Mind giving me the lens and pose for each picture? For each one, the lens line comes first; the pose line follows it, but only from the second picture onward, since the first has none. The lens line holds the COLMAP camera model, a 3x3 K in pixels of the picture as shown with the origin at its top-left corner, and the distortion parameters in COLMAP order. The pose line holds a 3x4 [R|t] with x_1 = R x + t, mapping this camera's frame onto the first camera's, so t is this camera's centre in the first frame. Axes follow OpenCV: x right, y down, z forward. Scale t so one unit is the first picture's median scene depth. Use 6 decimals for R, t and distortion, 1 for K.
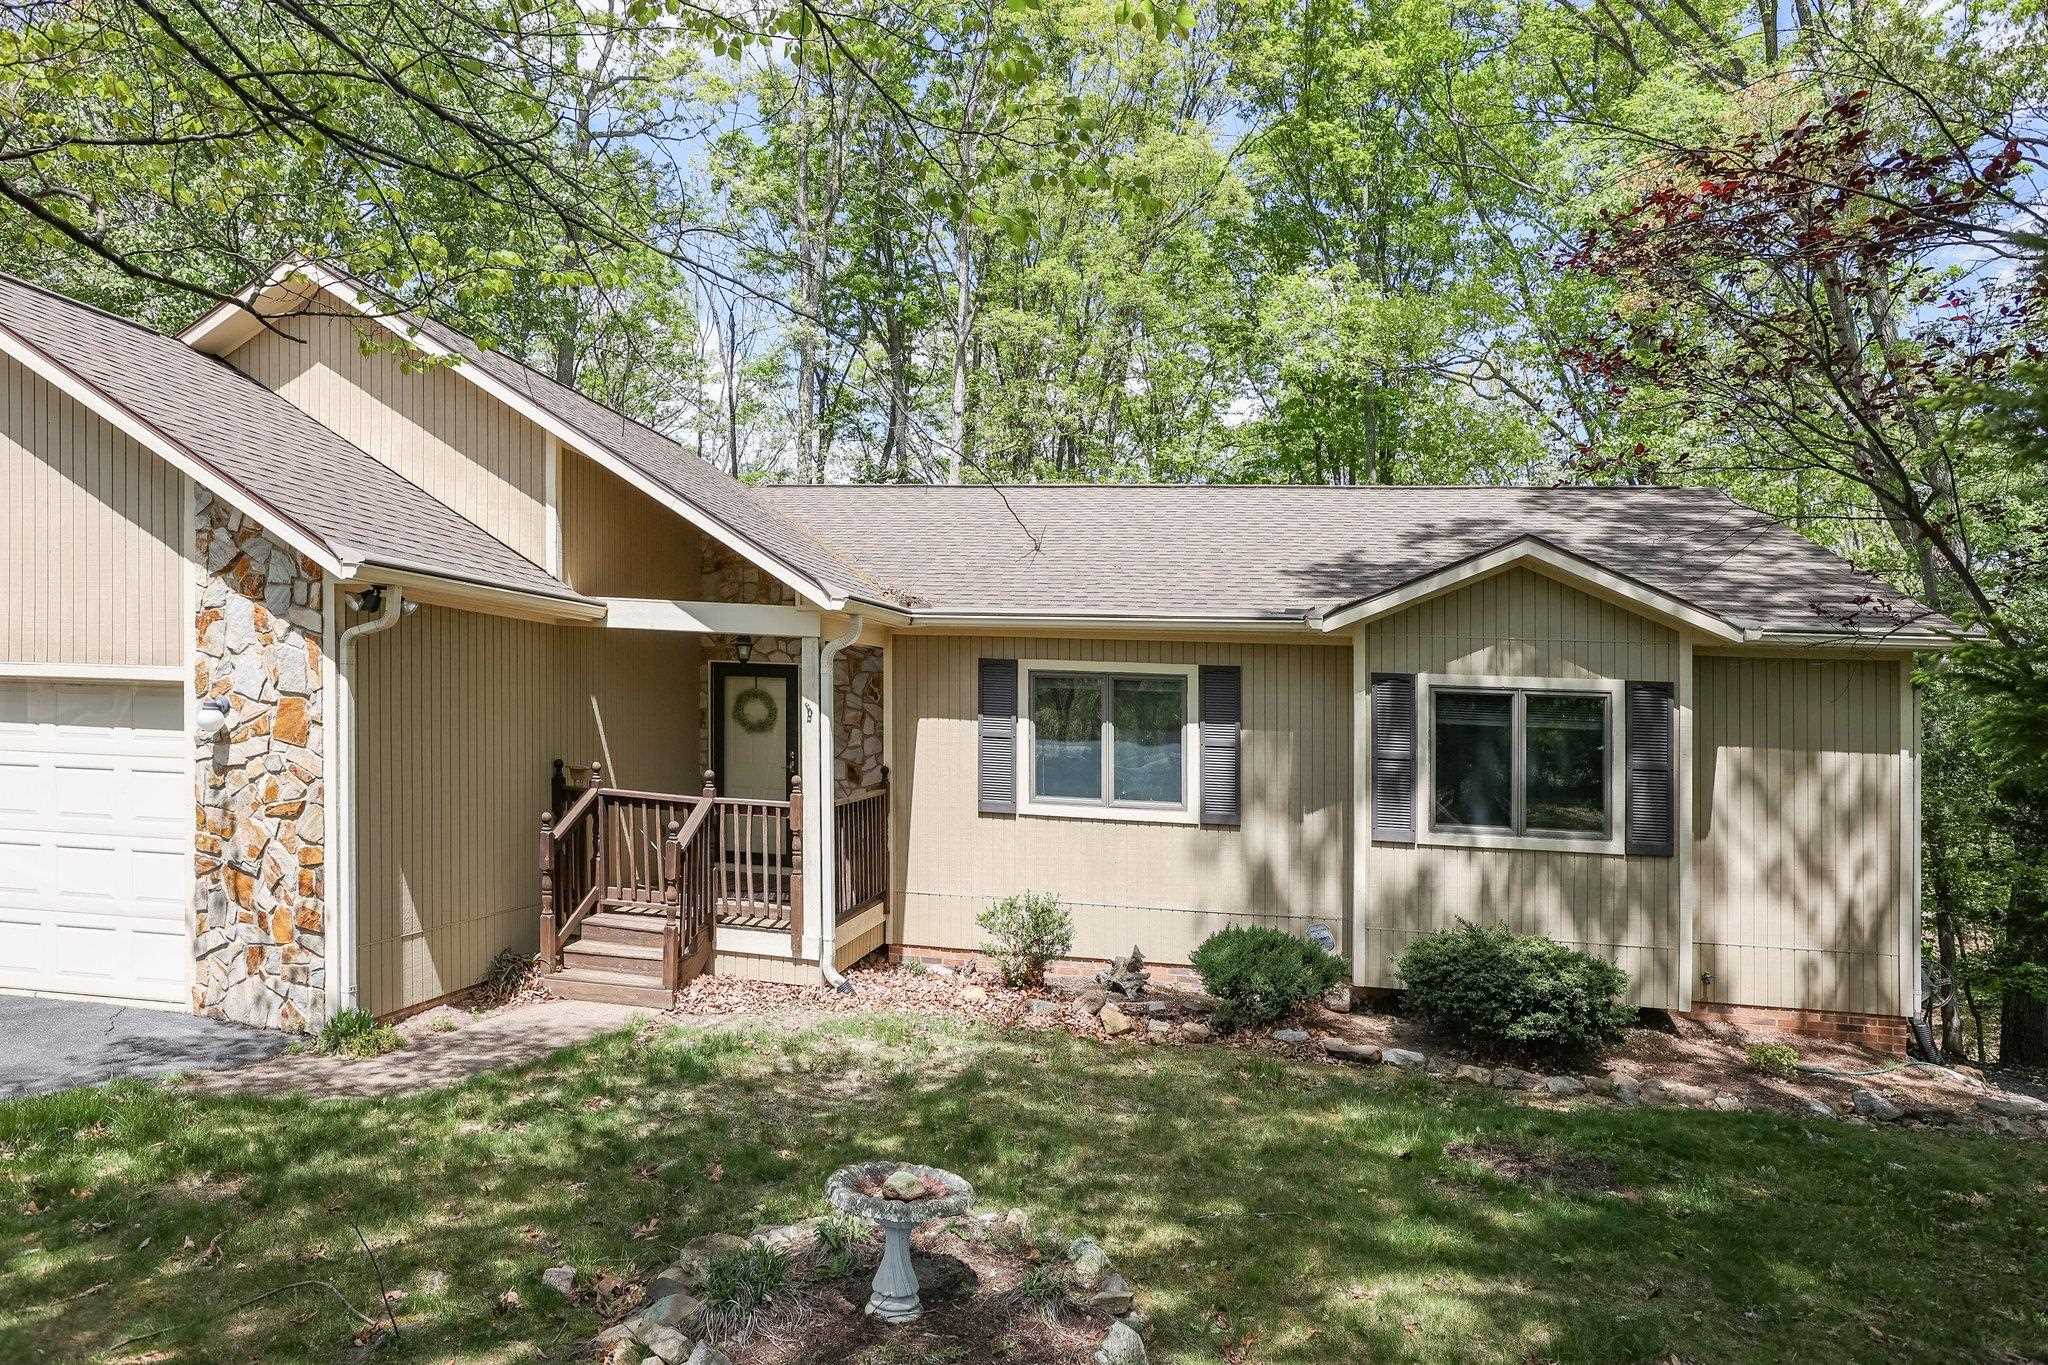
lens RADIAL K [[1226.0, 0, 1047.5], [0, 1226.0, 822.3], [0, 0, 1]] dist [-0.026567, -0.001335]
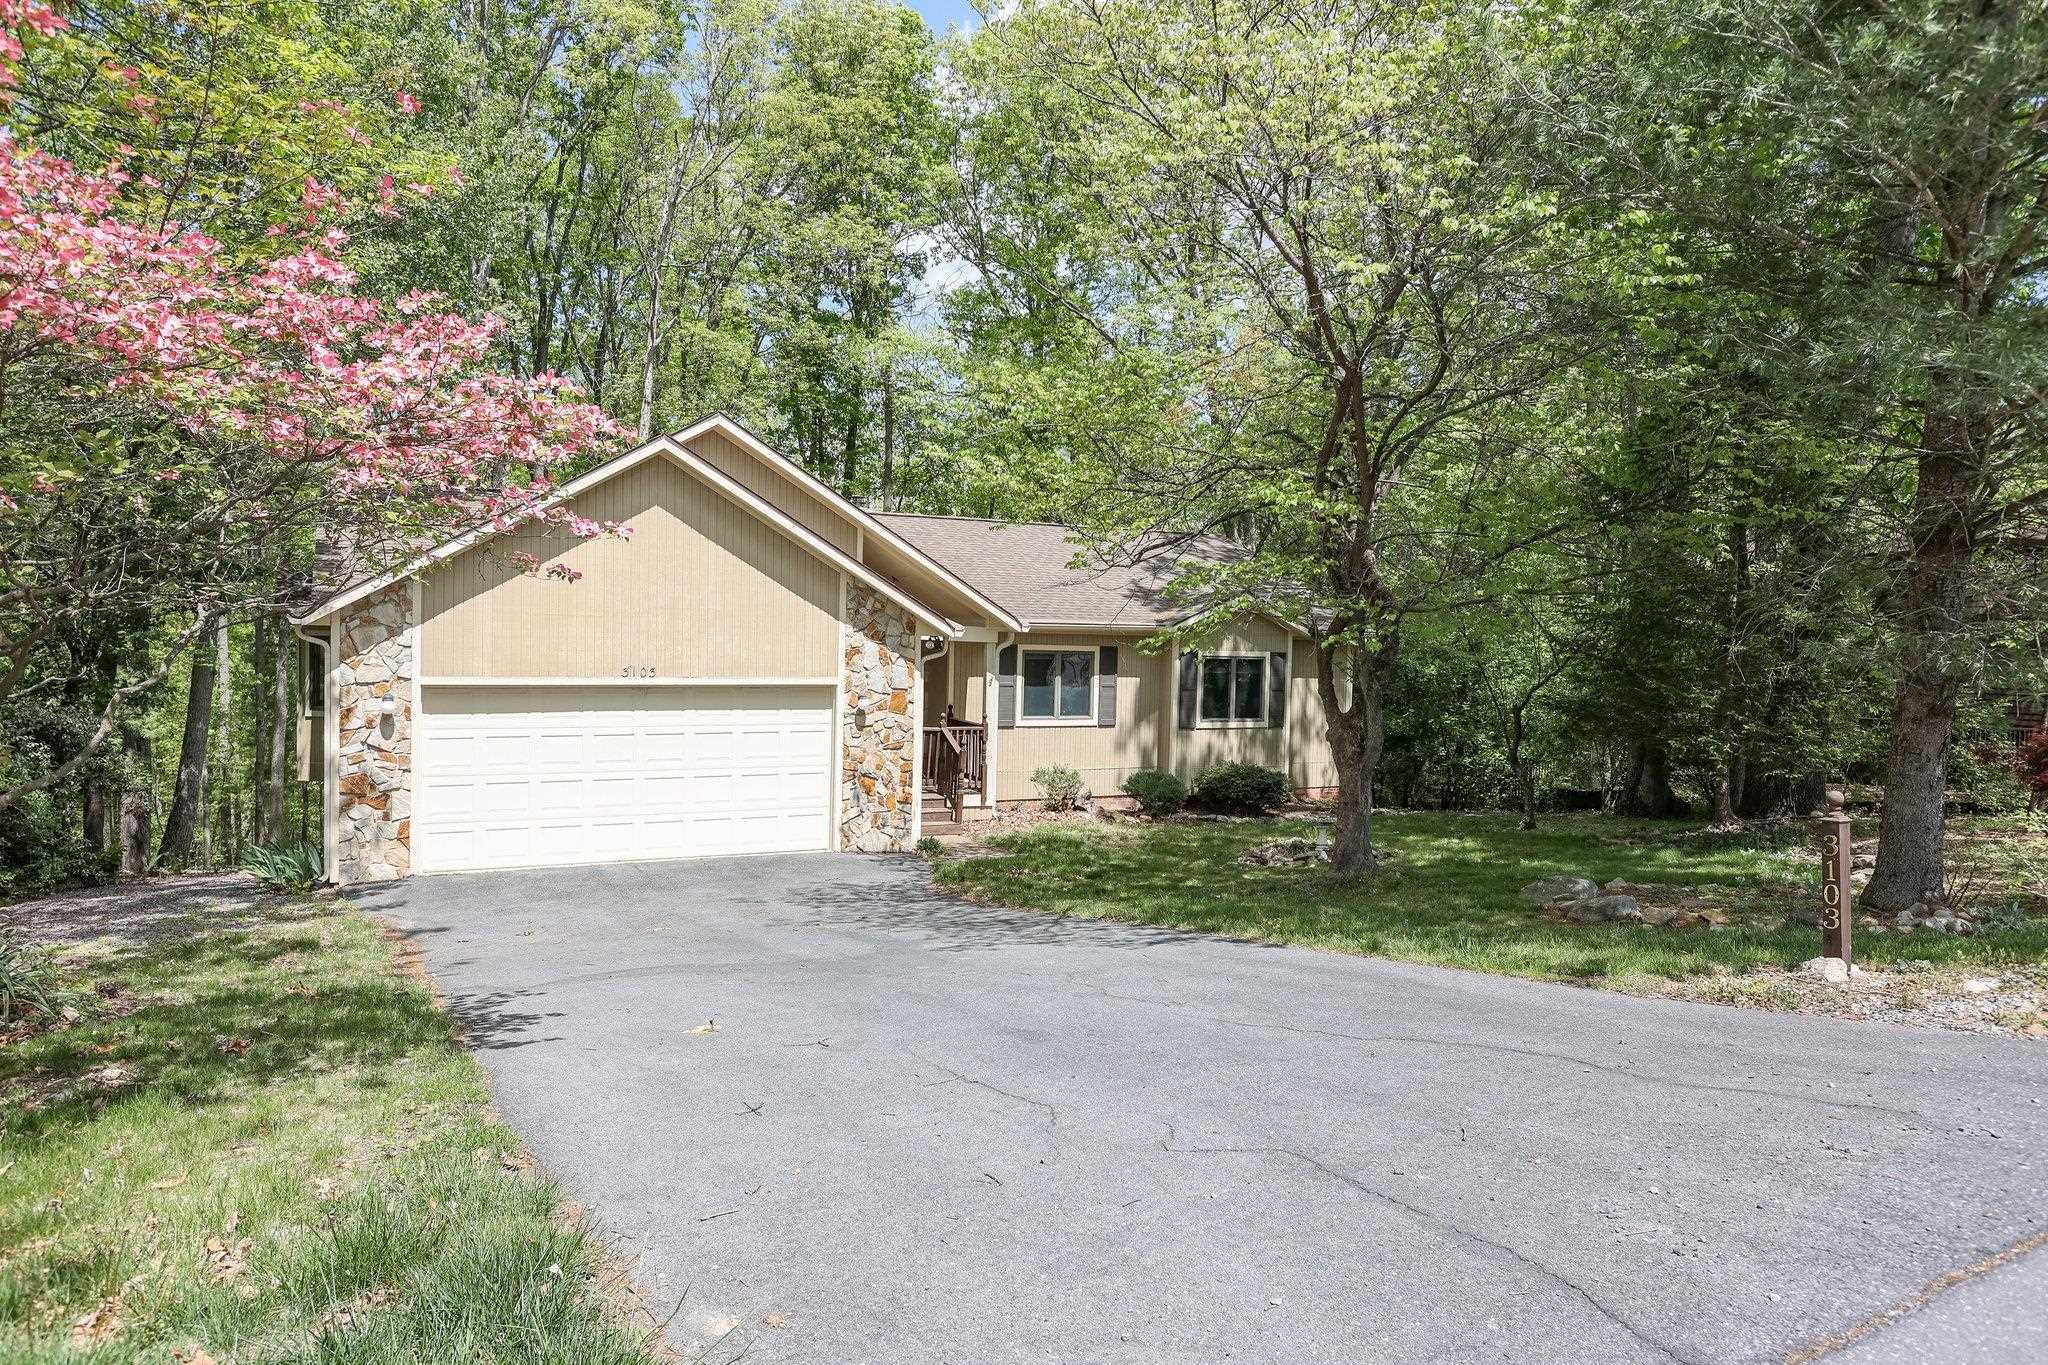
lens RADIAL K [[1405.9, 0, 1027.5], [0, 1405.9, 683.1], [0, 0, 1]] dist [-0.022439, 0.013446]
pose [[0.792566, -0.043590, 0.608227, -1.508933], [0.055075, 0.998482, -0.000207, -0.081737], [-0.607295, 0.033662, 0.793763, -0.824804]]
